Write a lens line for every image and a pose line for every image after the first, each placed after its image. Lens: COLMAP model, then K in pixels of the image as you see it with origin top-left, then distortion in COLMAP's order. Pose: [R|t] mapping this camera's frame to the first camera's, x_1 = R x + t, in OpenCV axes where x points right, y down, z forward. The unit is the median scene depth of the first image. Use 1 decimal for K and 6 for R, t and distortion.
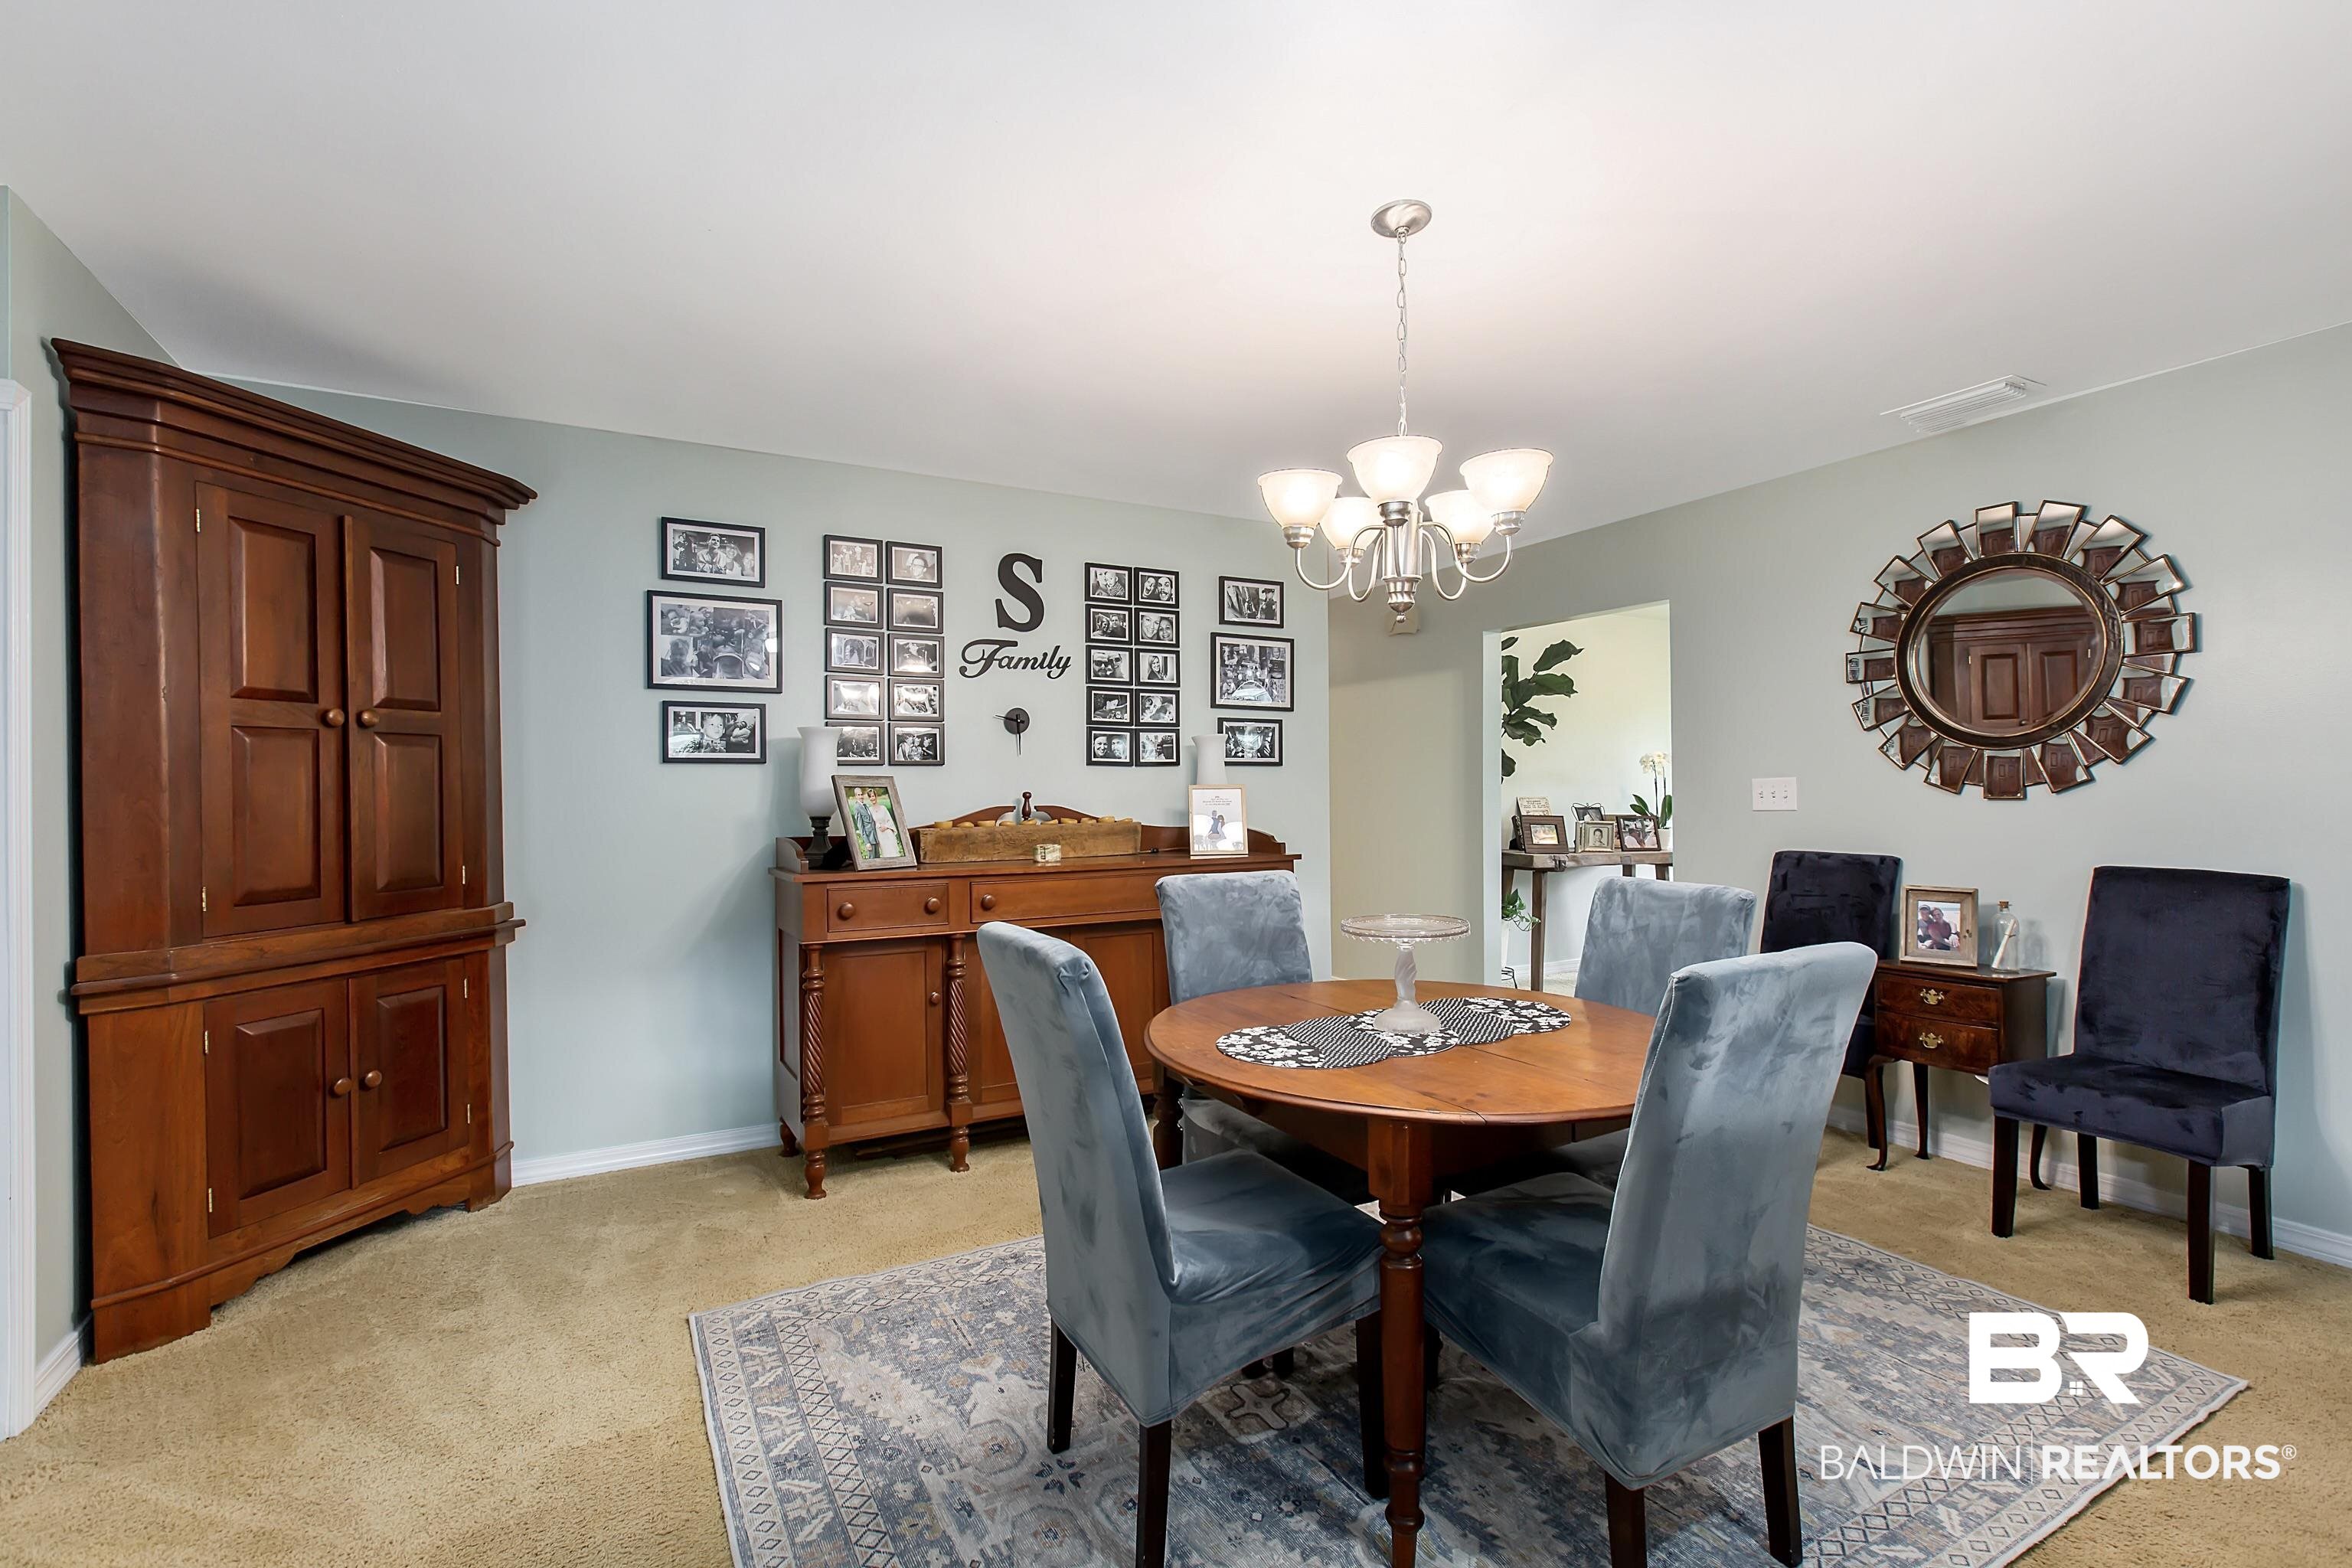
lens RADIAL K [[1029.2, 0, 1178.5], [0, 1029.2, 798.3], [0, 0, 1]] dist [0.000215, -0.000052]
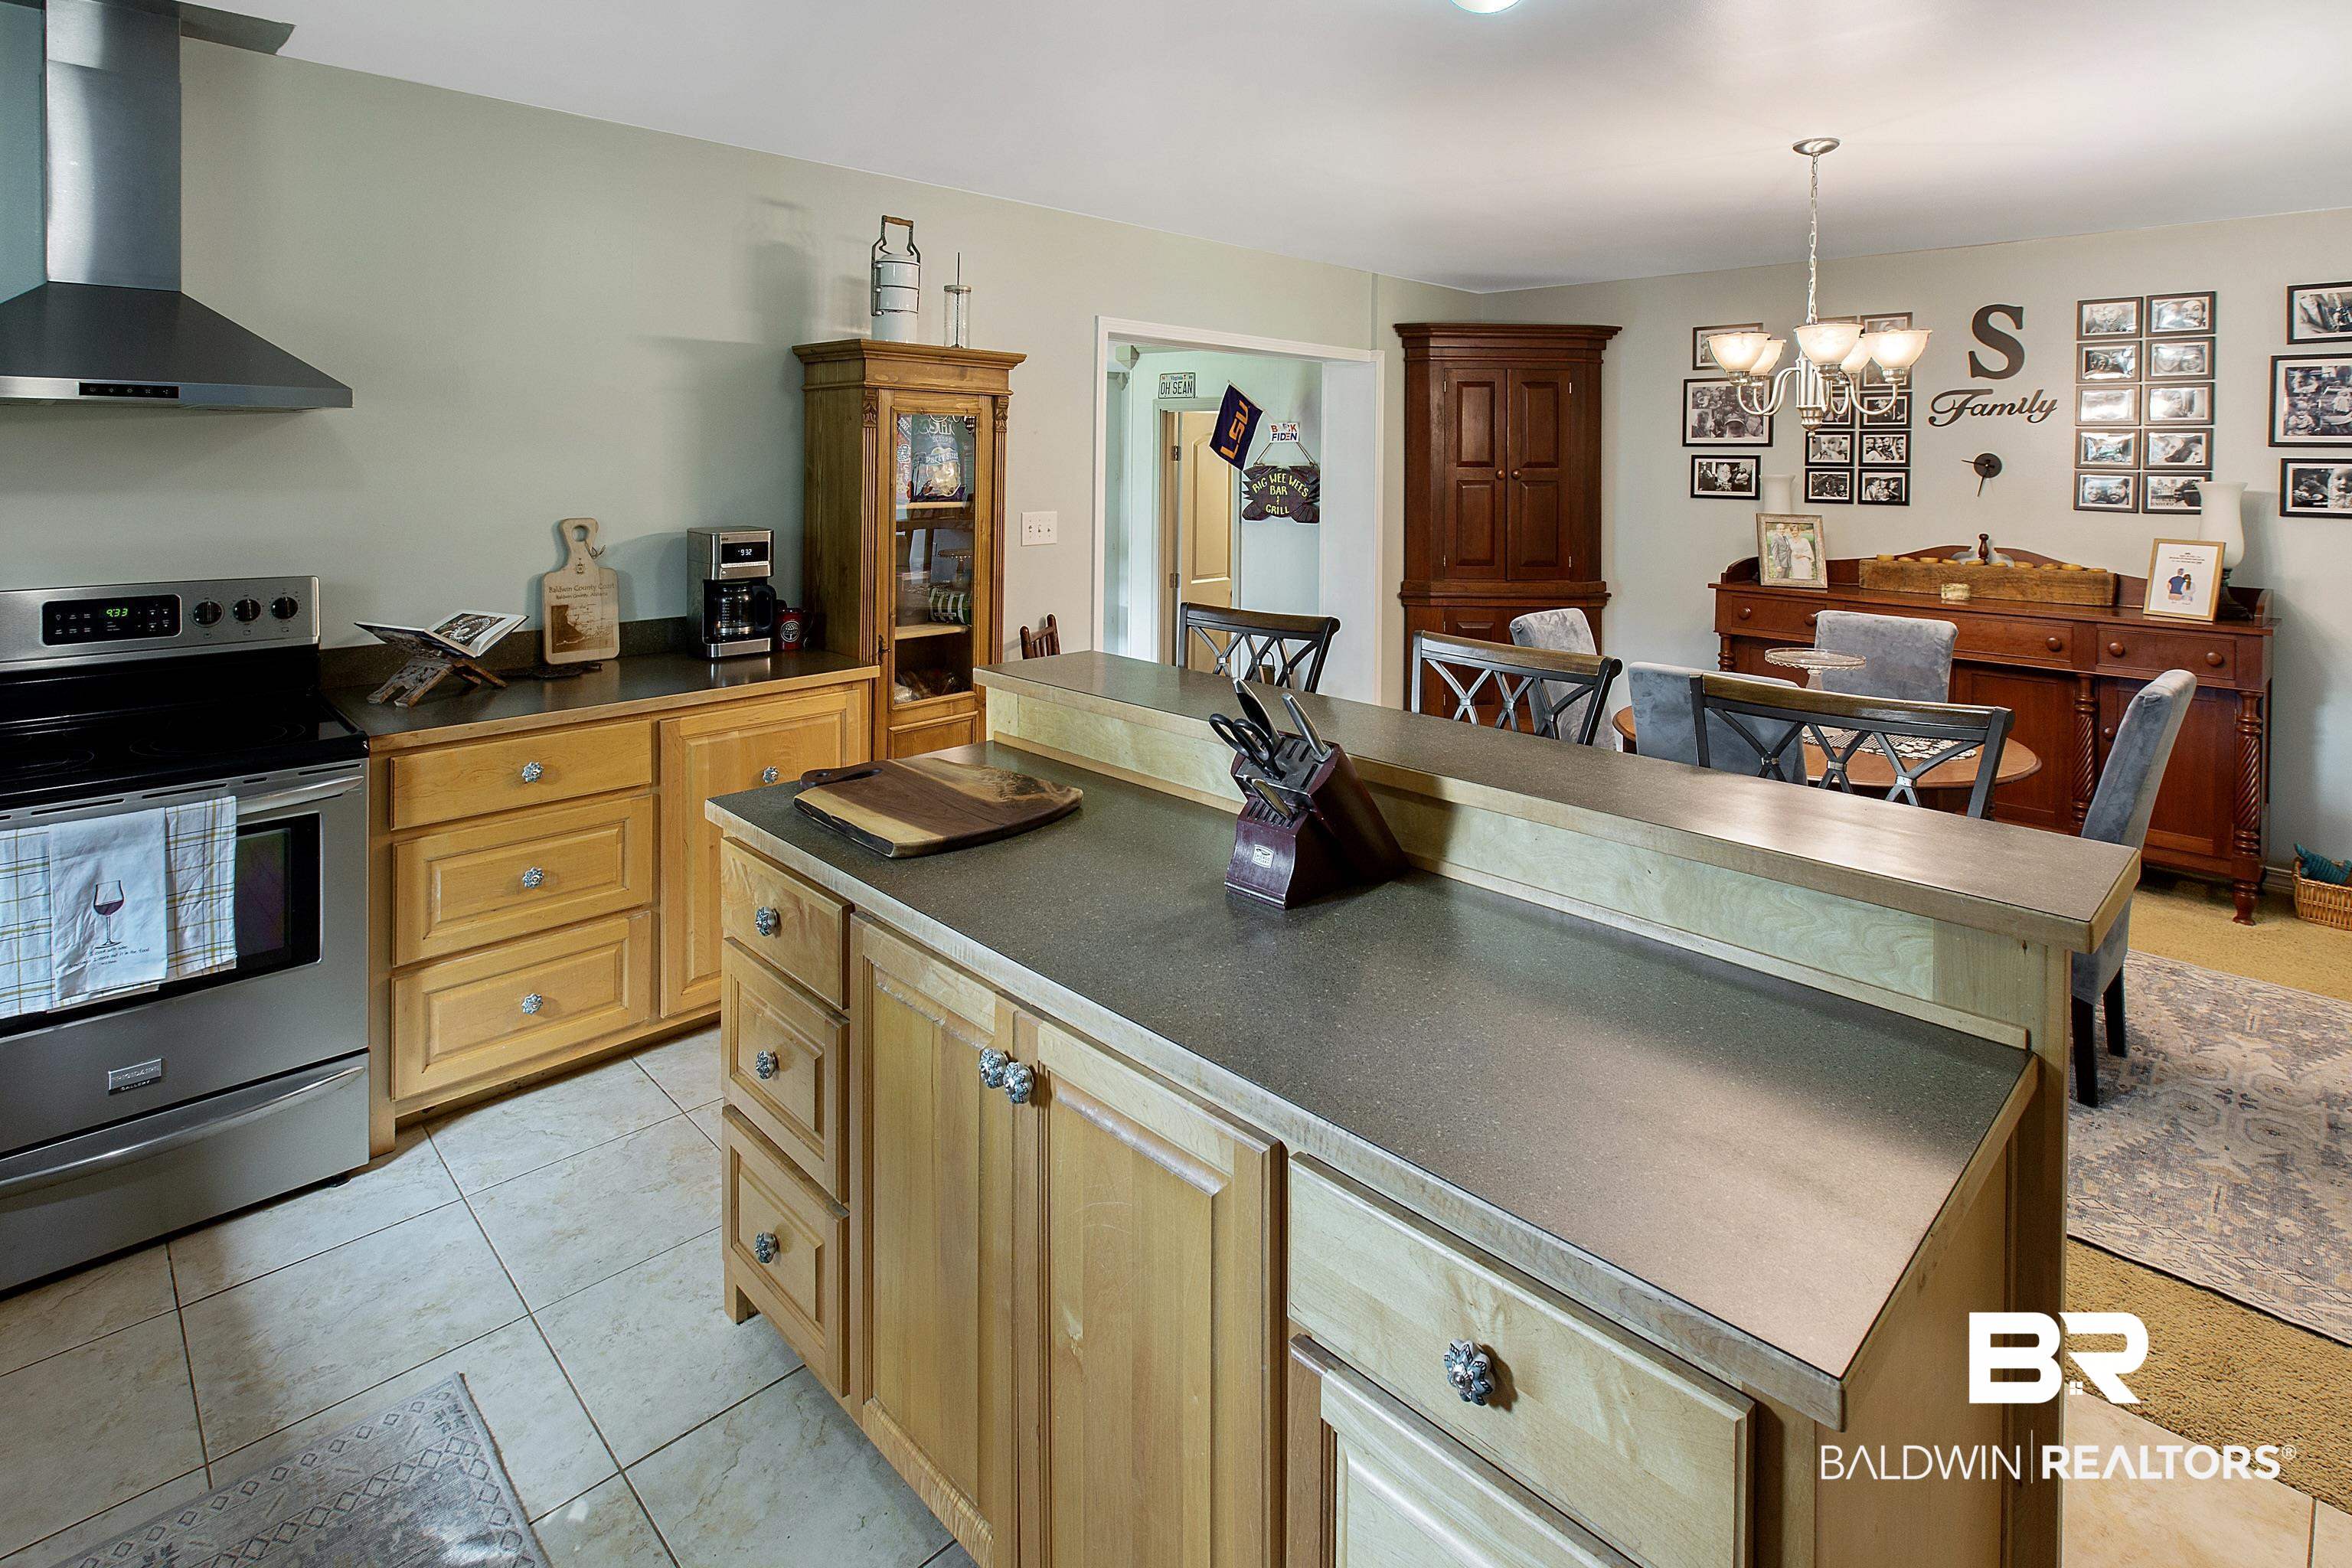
lens RADIAL K [[1142.8, 0, 1170.4], [0, 1142.8, 779.0], [0, 0, 1]] dist [-0.000497, 0.000205]
pose [[0.256675, 0.270800, -0.927785, 0.843788], [-0.019783, 0.961217, 0.275084, -0.074405], [0.966295, -0.052253, 0.252077, -0.142009]]
